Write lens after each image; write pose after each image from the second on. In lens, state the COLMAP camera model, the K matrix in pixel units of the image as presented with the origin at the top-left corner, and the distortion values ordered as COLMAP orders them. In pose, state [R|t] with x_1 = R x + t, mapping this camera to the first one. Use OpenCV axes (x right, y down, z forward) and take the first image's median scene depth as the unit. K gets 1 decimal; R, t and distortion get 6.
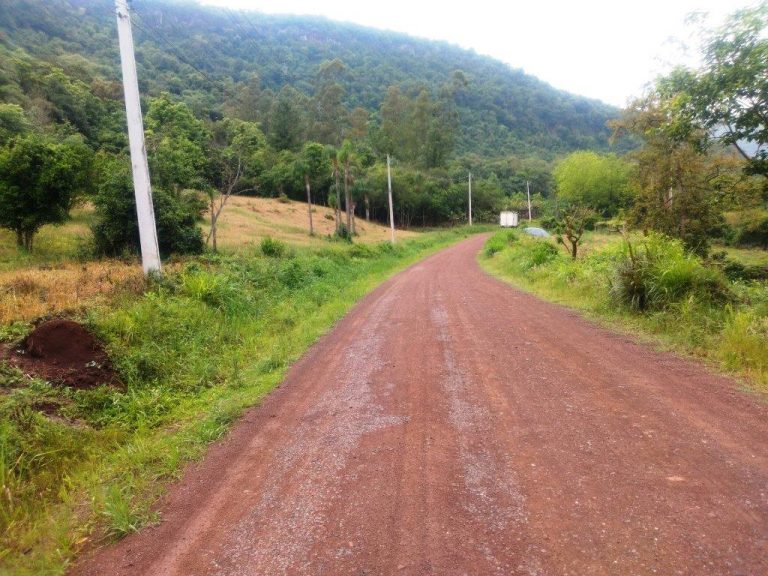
lens RADIAL K [[593.2, 0, 381.6], [0, 593.2, 286.7], [0, 0, 1]] dist [0.020430, -0.037219]
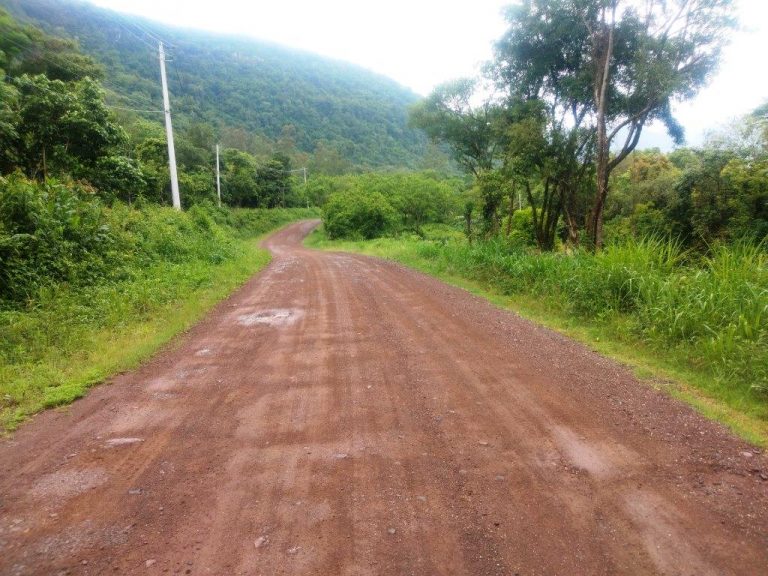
lens RADIAL K [[593.2, 0, 376.8], [0, 593.2, 291.8], [0, 0, 1]] dist [0.020430, -0.037219]
pose [[0.987103, 0.016798, 0.159205, -0.143032], [-0.021287, 0.999421, 0.026536, 0.175642], [-0.158667, -0.029583, 0.986889, -1.432941]]
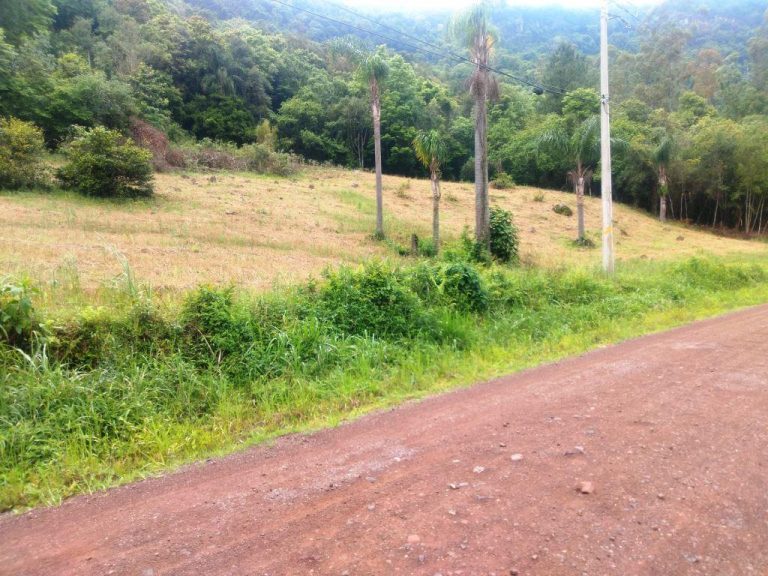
lens RADIAL K [[593.2, 0, 384.1], [0, 593.2, 291.6], [0, 0, 1]] dist [0.020430, -0.037219]
pose [[0.829513, 0.067747, -0.554363, 0.053700], [-0.077060, 0.997005, 0.006533, -0.029070], [0.553146, 0.037301, 0.832249, 0.366399]]
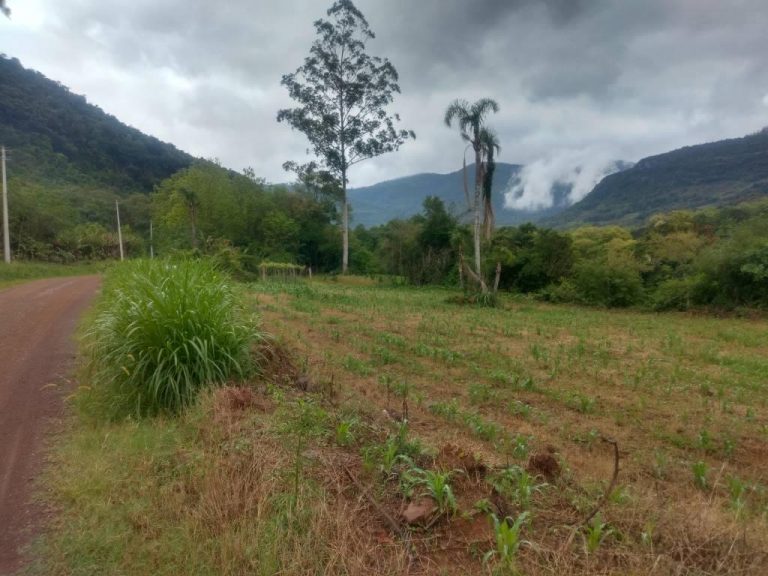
lens RADIAL K [[593.2, 0, 387.5], [0, 593.2, 289.1], [0, 0, 1]] dist [0.020430, -0.037219]
pose [[0.761963, 0.001541, 0.647618, 0.072894], [0.051456, 0.996692, -0.062913, -0.038006], [-0.645573, 0.081261, 0.759363, 0.447097]]
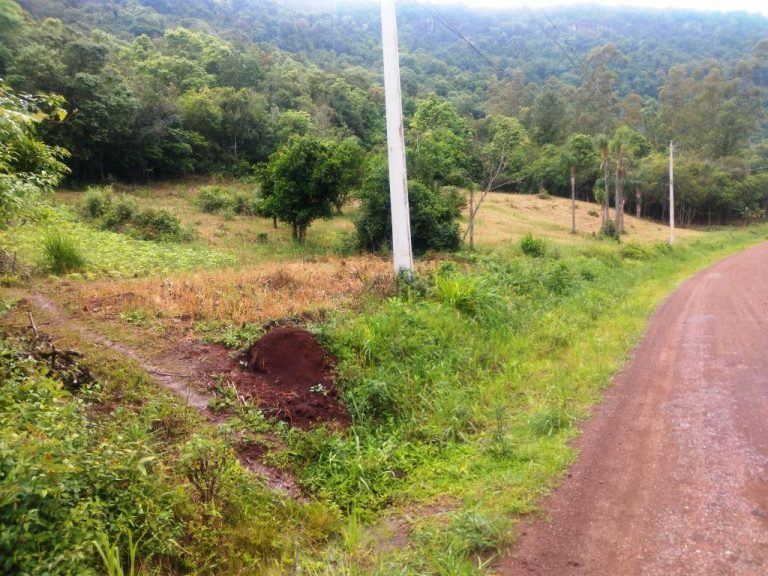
lens RADIAL K [[593.2, 0, 384.4], [0, 593.2, 283.6], [0, 0, 1]] dist [0.020430, -0.037219]
pose [[0.914312, 0.050809, -0.401812, -0.006691], [-0.051083, 0.998644, 0.010040, -0.001478], [0.401777, 0.011346, 0.915667, 0.021696]]
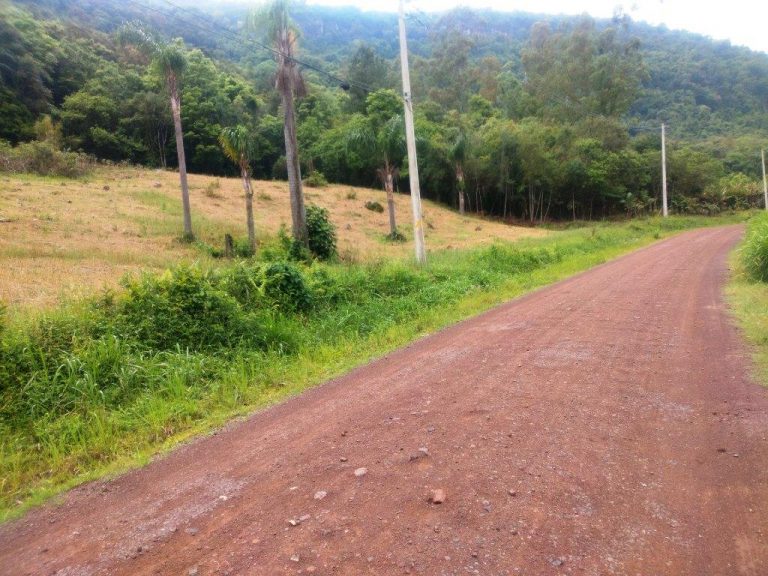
lens RADIAL K [[593.2, 0, 384.8], [0, 593.2, 287.6], [0, 0, 1]] dist [0.020430, -0.037219]
pose [[0.959081, -0.001047, -0.283129, 0.052181], [-0.002142, 0.999938, -0.010953, -0.029110], [0.283123, 0.011112, 0.959019, 0.369196]]
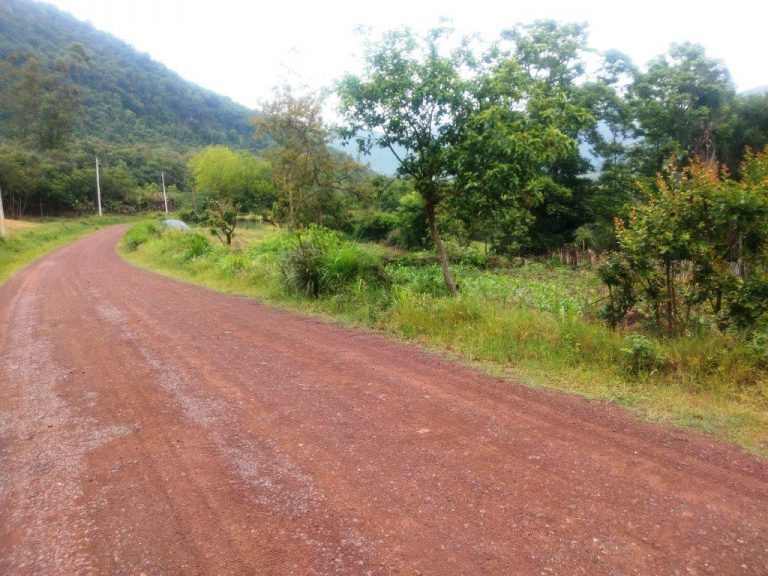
lens RADIAL K [[593.2, 0, 386.9], [0, 593.2, 285.7], [0, 0, 1]] dist [0.020430, -0.037219]
pose [[0.824795, -0.042863, 0.563804, -0.005891], [0.037988, 0.999070, 0.020381, 0.000584], [-0.564154, 0.004608, 0.825657, 0.003109]]
